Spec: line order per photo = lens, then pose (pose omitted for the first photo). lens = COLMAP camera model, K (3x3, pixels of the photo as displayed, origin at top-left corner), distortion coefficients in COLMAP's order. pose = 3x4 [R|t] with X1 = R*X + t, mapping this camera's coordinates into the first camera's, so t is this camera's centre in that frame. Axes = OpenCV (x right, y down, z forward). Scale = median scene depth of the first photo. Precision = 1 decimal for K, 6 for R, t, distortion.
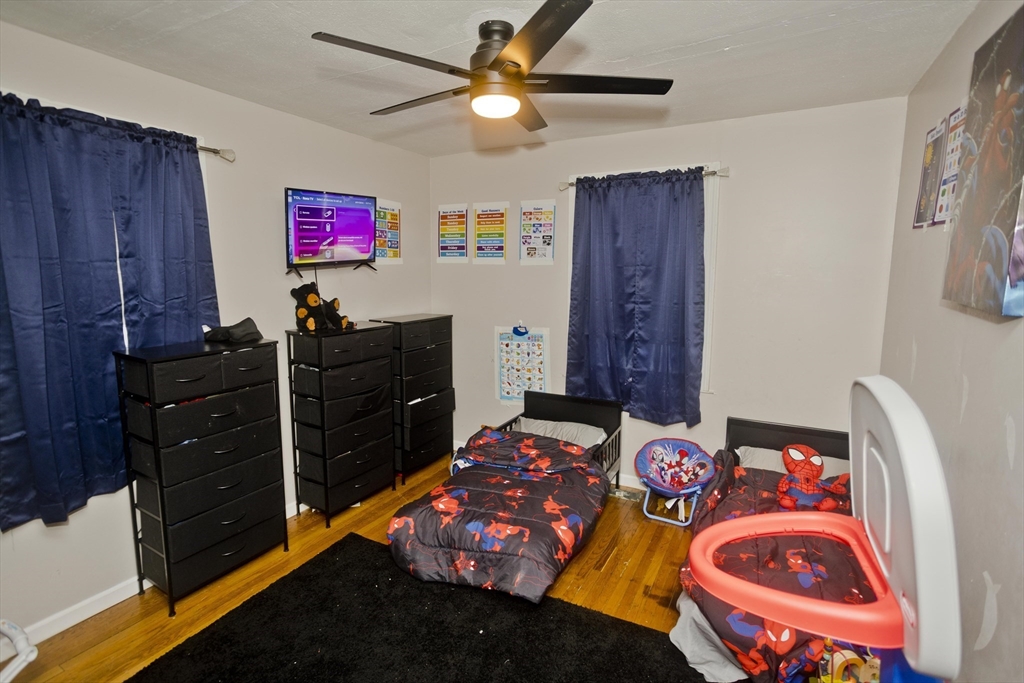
lens RADIAL K [[497.8, 0, 520.9], [0, 497.8, 360.7], [0, 0, 1]] dist [-0.053556, 0.031045]
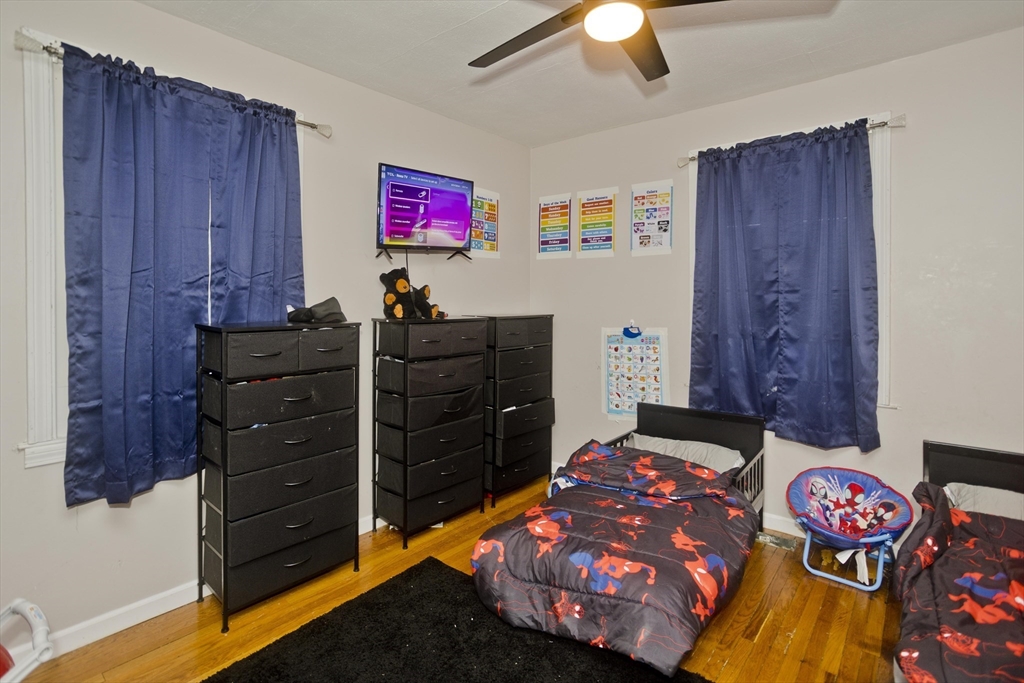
lens RADIAL K [[491.9, 0, 504.5], [0, 491.9, 341.7], [0, 0, 1]] dist [-0.052054, 0.030110]
pose [[0.975604, -0.002812, -0.219521, -0.037961], [-0.027085, 0.990737, -0.133063, 0.095045], [0.217861, 0.135762, 0.966491, 0.177268]]
